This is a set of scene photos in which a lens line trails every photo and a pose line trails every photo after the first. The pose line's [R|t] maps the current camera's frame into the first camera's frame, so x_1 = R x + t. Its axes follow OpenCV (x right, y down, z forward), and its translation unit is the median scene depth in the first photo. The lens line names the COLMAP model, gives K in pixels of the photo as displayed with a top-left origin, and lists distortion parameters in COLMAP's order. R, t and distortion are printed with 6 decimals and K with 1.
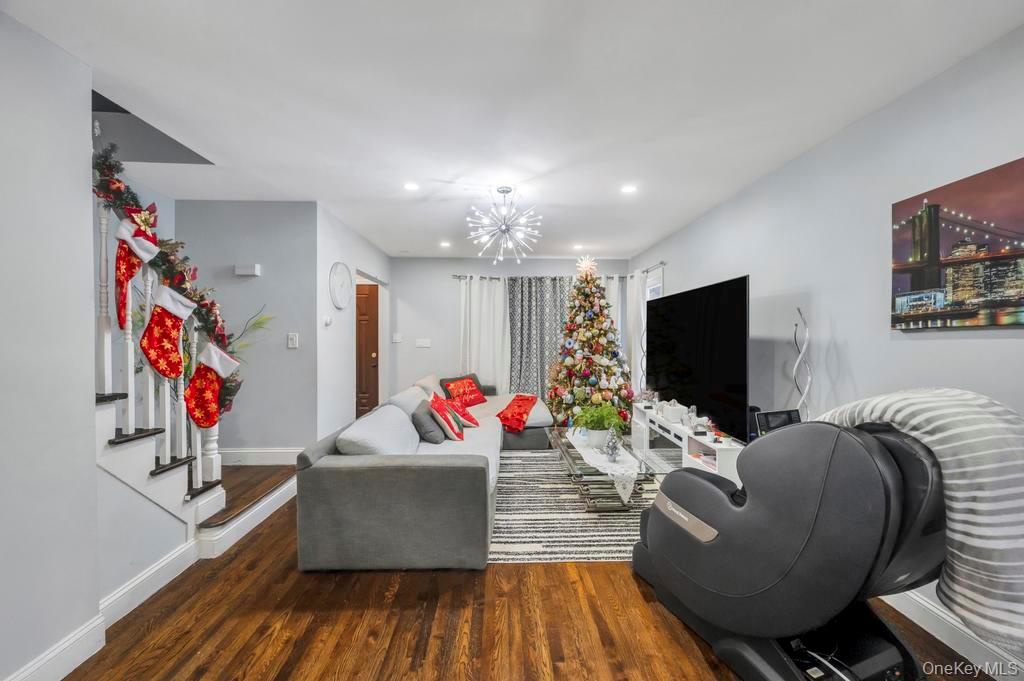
lens RADIAL K [[410.4, 0, 507.8], [0, 410.4, 342.2], [0, 0, 1]] dist [-0.000066, 0.000281]
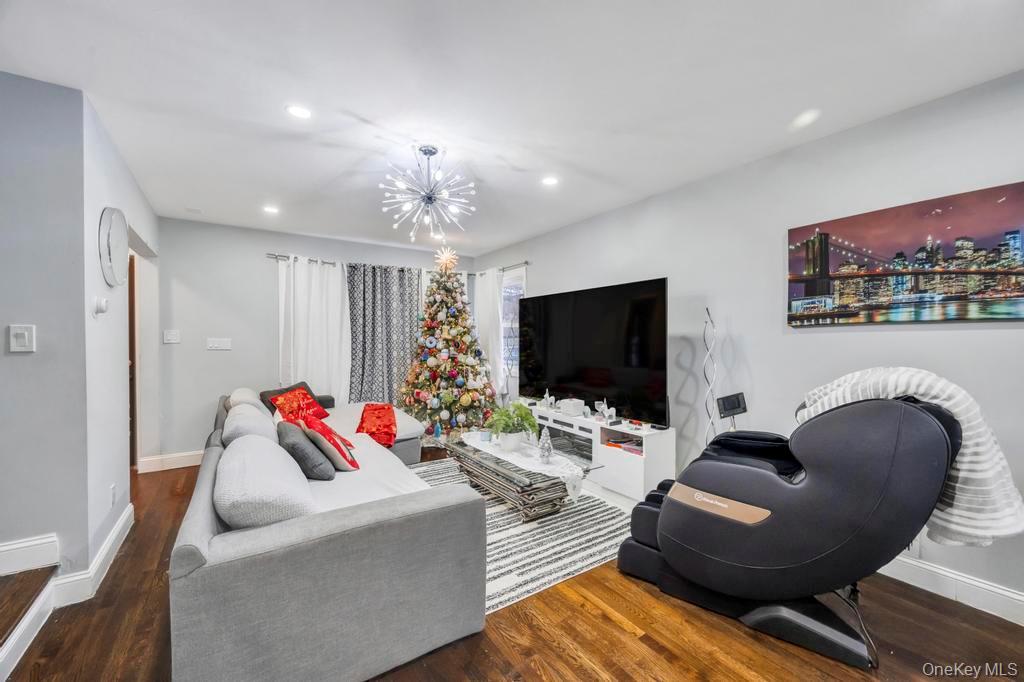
lens RADIAL K [[410.4, 0, 513.7], [0, 410.4, 344.6], [0, 0, 1]] dist [-0.000066, 0.000281]
pose [[0.841422, -0.011242, 0.540262, -0.306198], [0.009547, 0.999937, 0.005939, 0.007874], [-0.540295, 0.000160, 0.841476, 0.227853]]
